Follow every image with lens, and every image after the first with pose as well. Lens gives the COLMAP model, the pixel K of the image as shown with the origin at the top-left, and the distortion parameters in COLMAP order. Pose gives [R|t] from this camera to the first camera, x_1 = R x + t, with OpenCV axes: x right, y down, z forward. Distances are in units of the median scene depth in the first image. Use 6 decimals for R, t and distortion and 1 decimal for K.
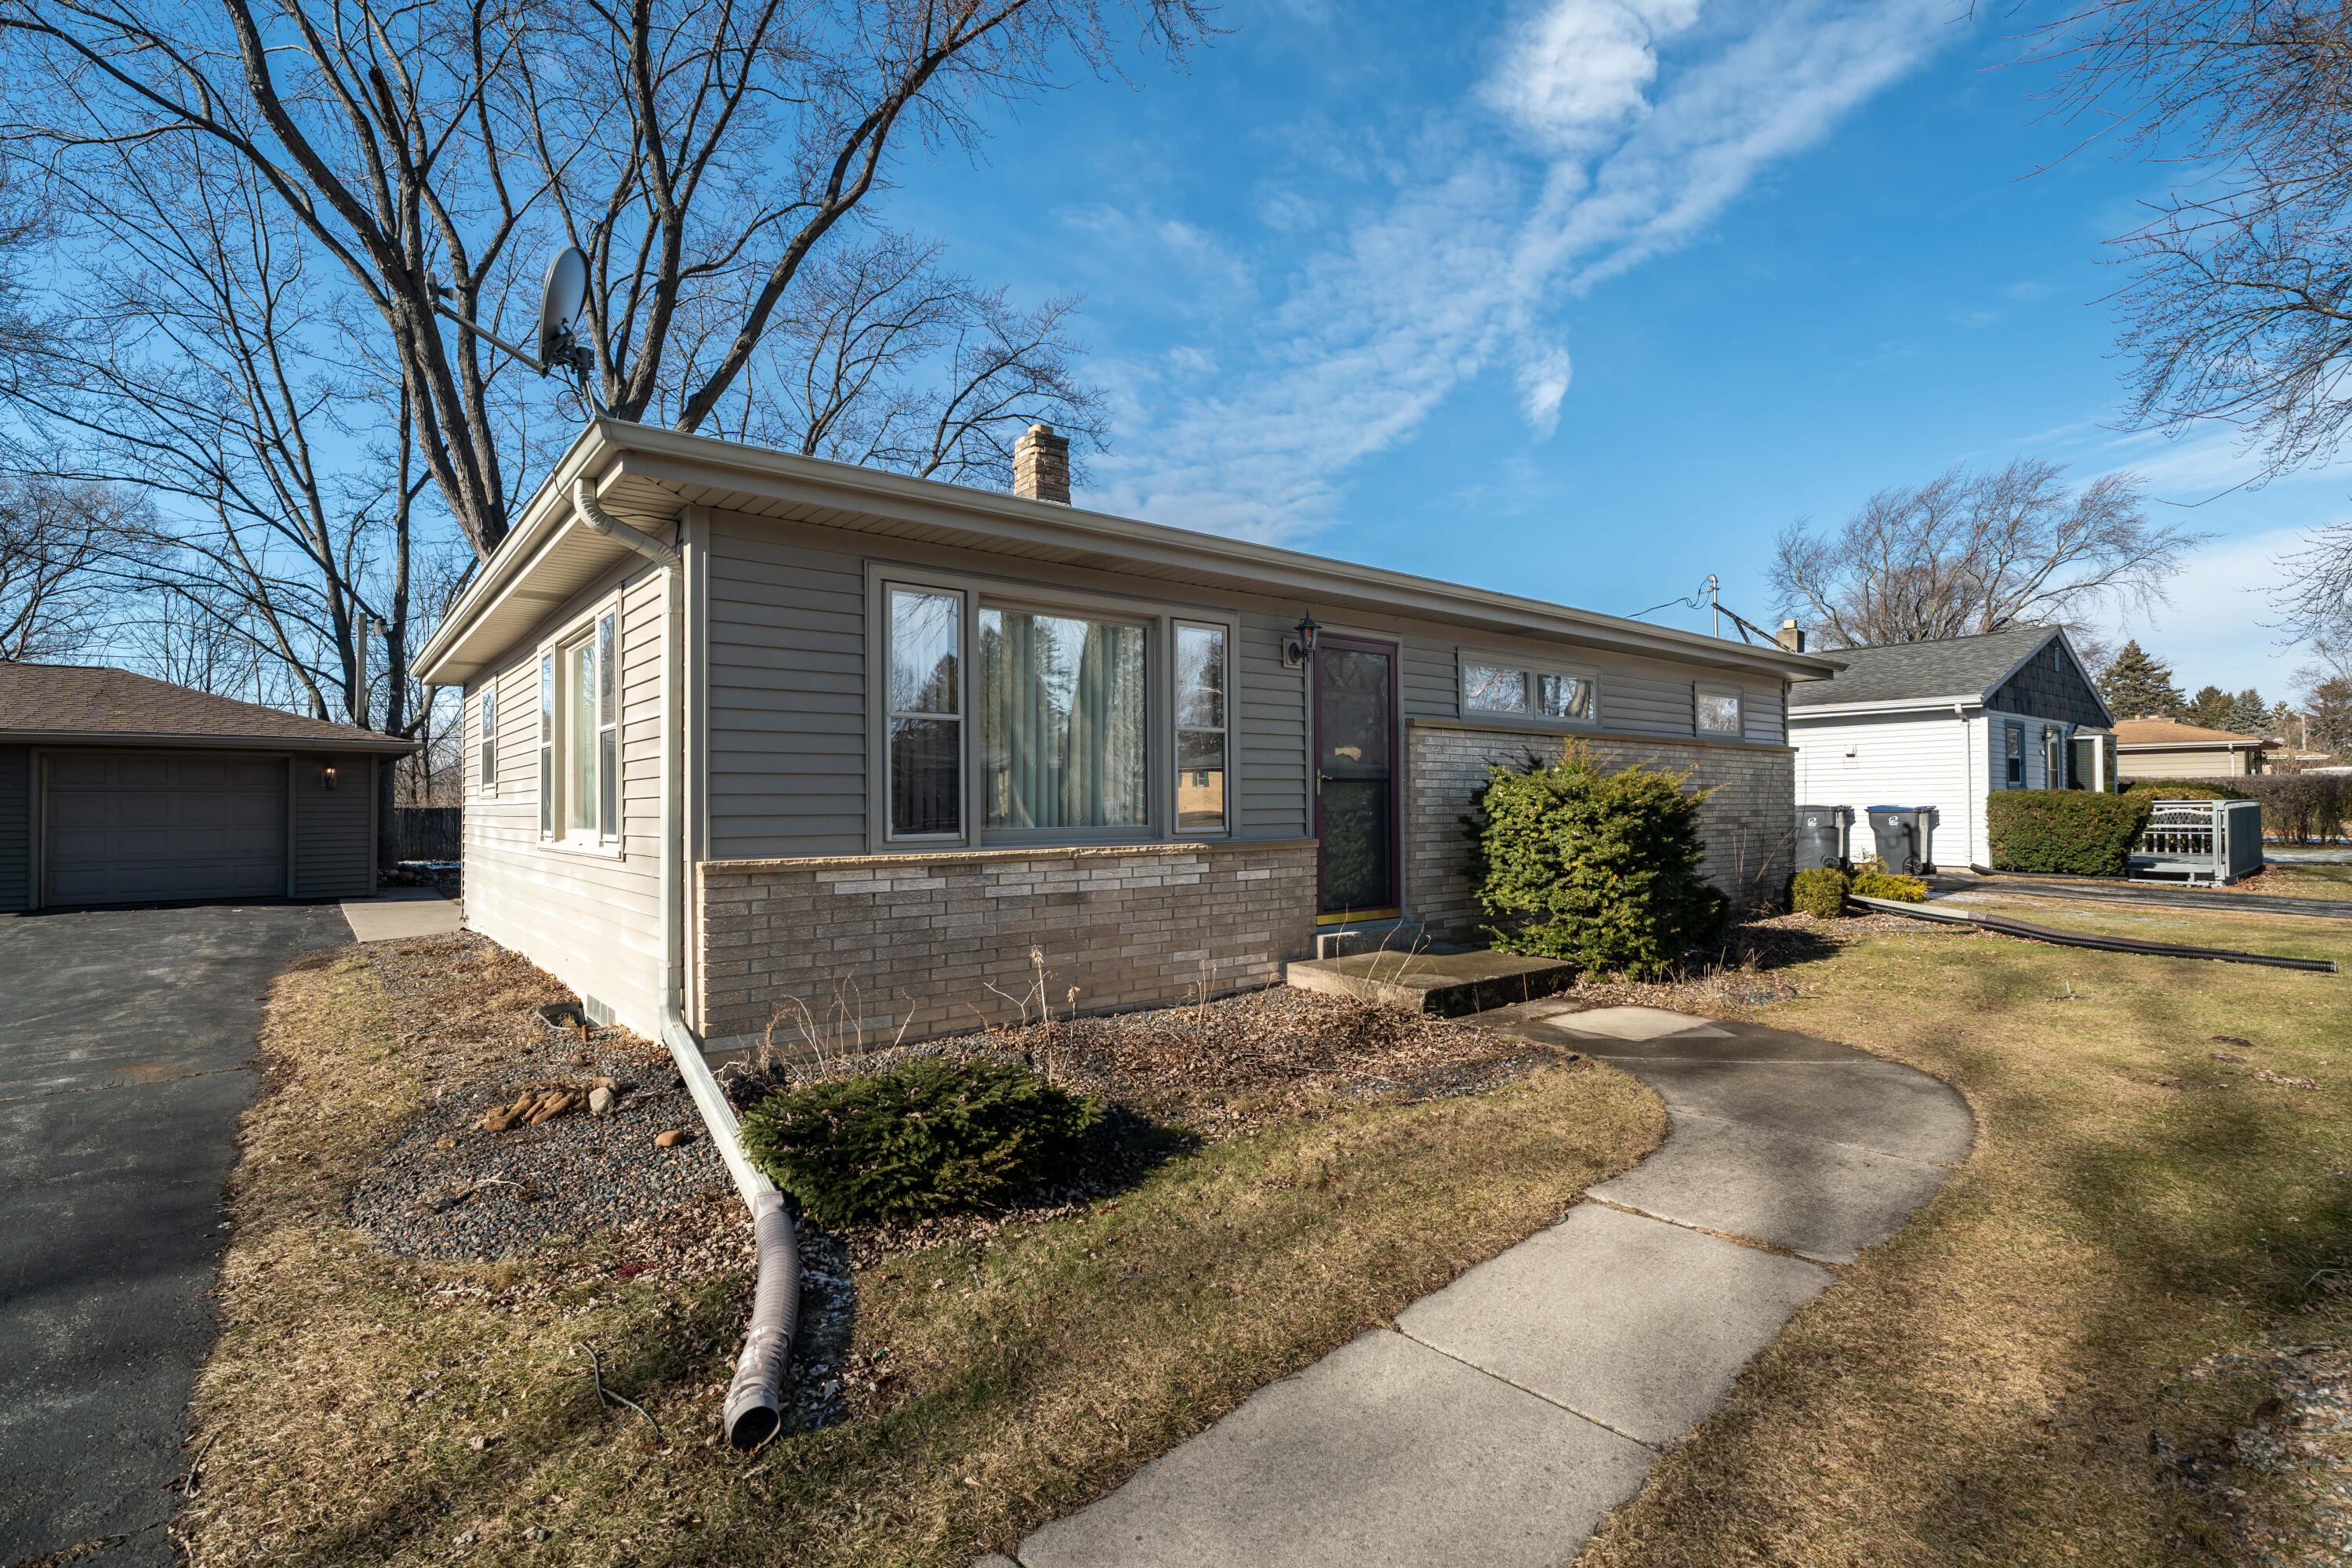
lens RADIAL K [[1095.9, 0, 1176.0], [0, 1095.9, 784.0], [0, 0, 1]] dist [-0.061781, 0.020909]
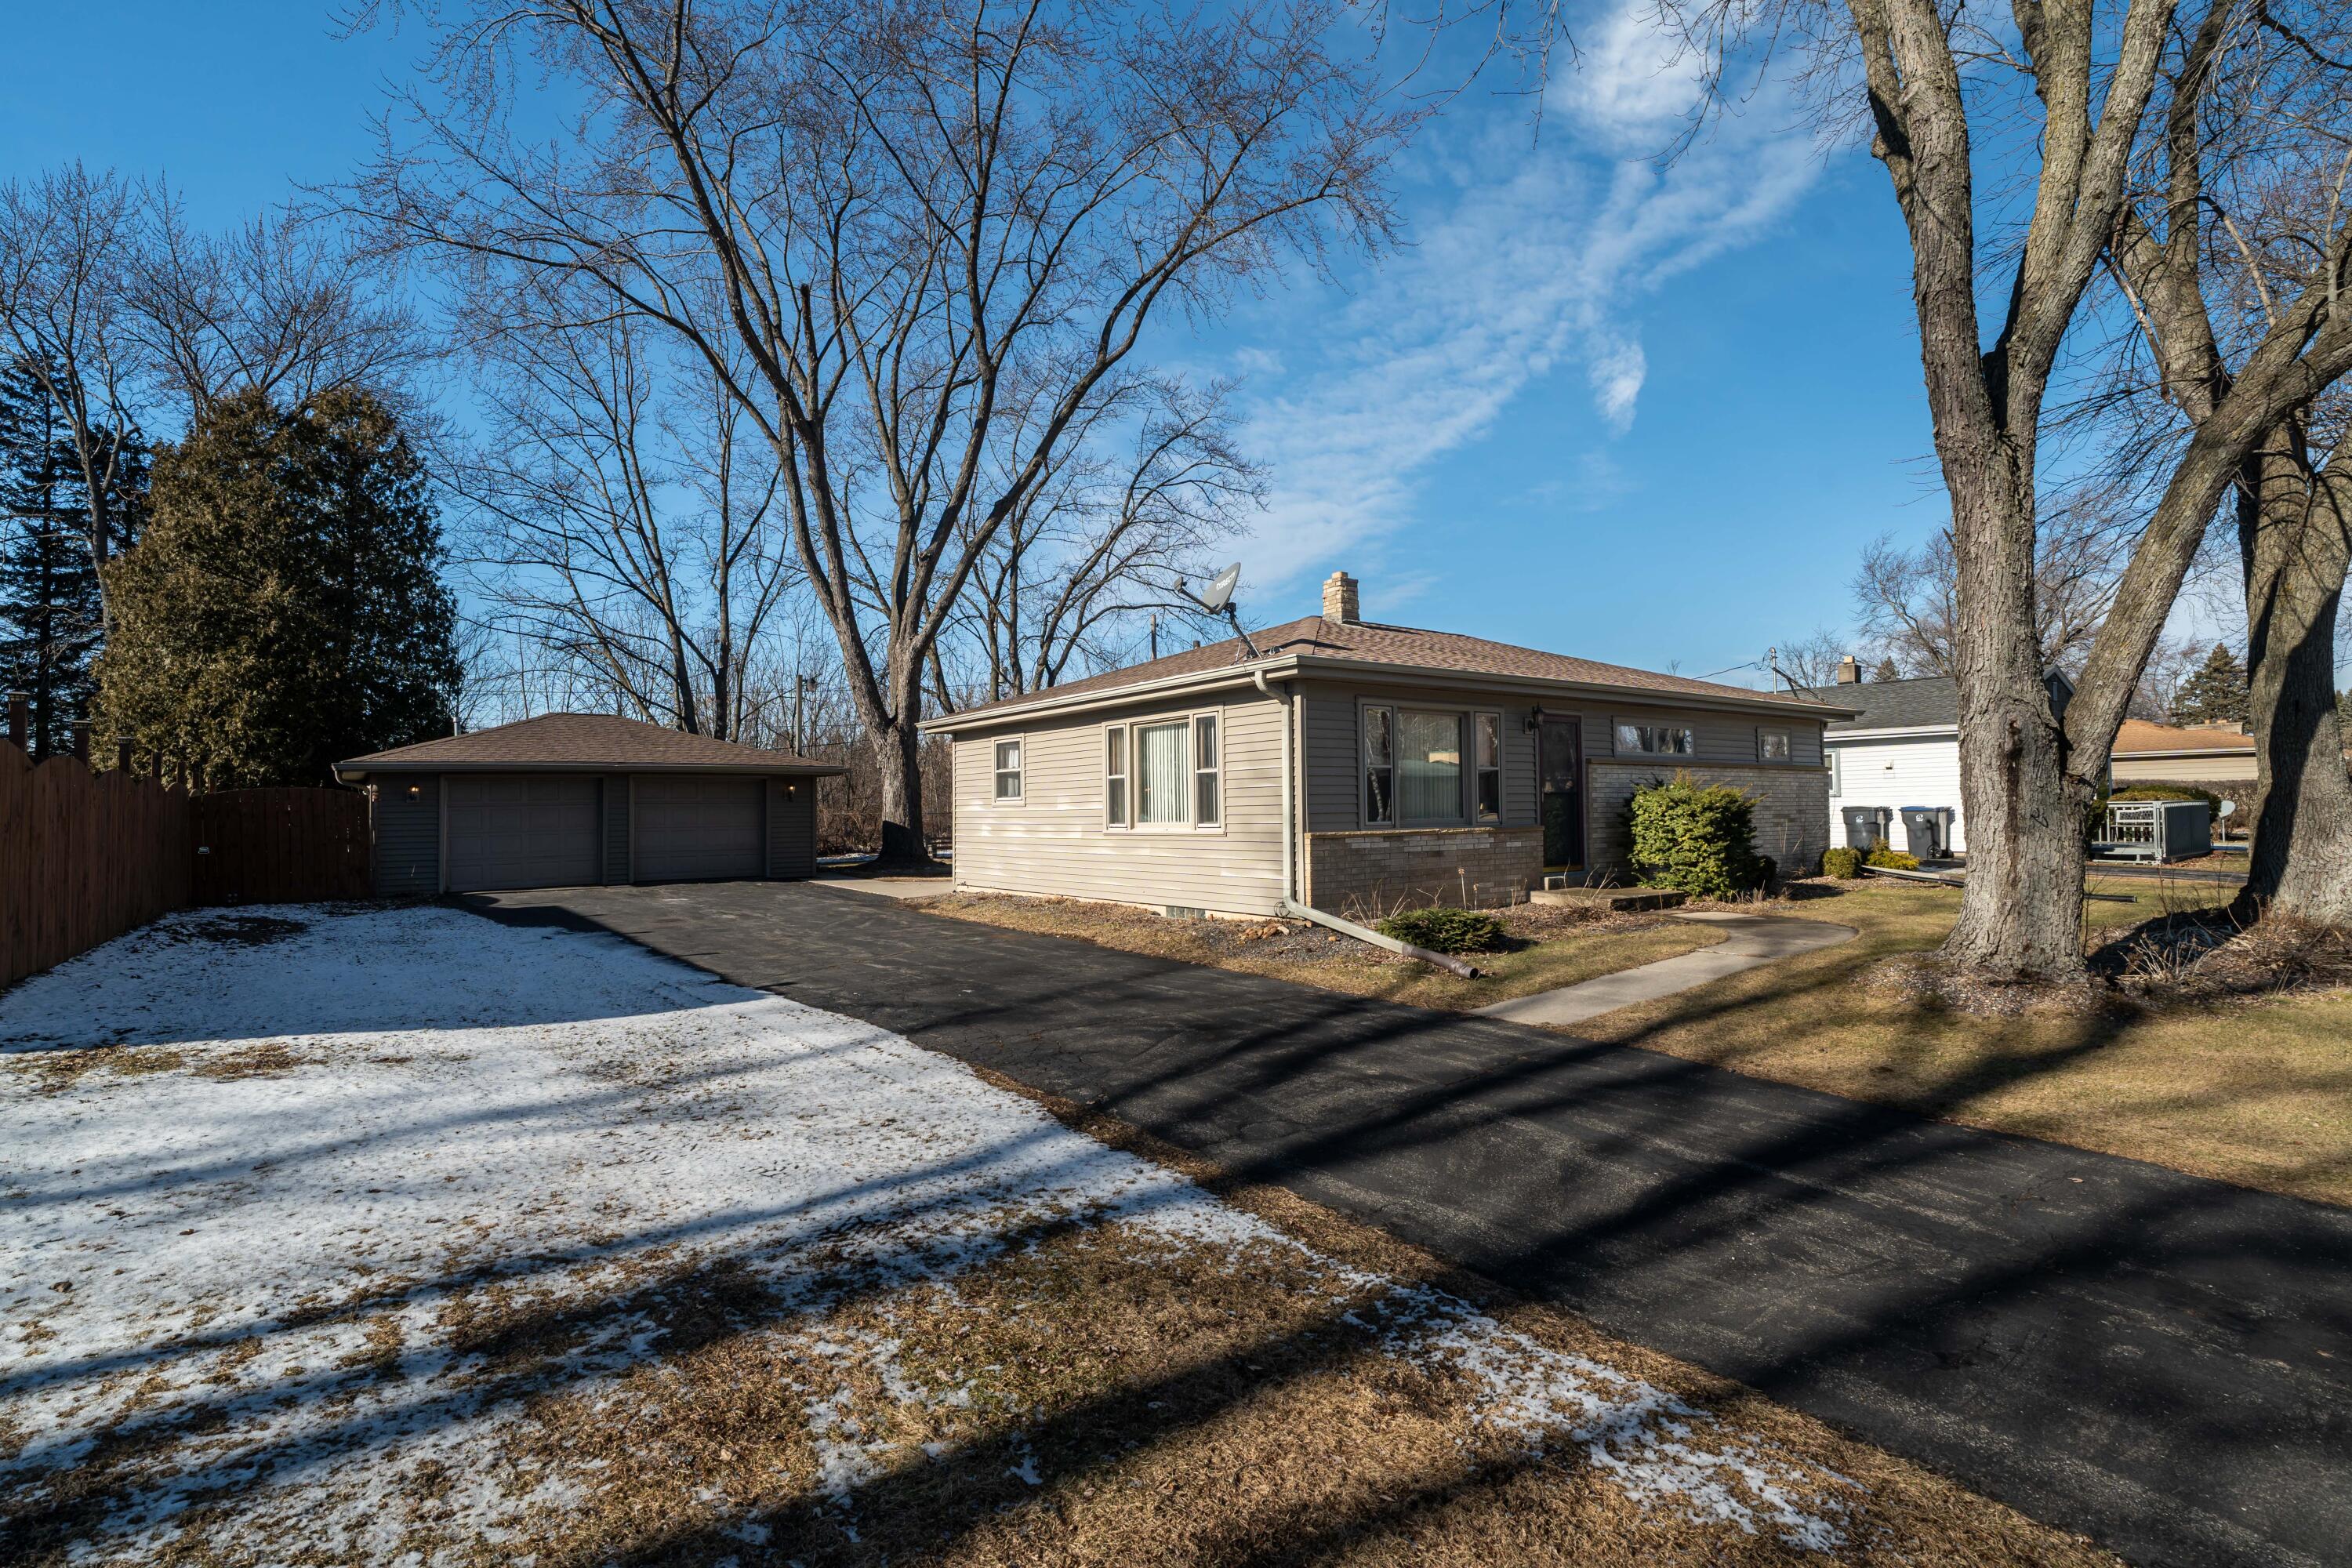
lens RADIAL K [[1137.5, 0, 1122.8], [0, 1137.5, 749.3], [0, 0, 1]] dist [-0.128928, 0.059658]
pose [[0.995088, -0.005477, -0.098847, -0.169489], [0.002205, 0.999447, -0.033180, -0.007643], [0.098974, 0.032799, 0.994549, -0.412896]]
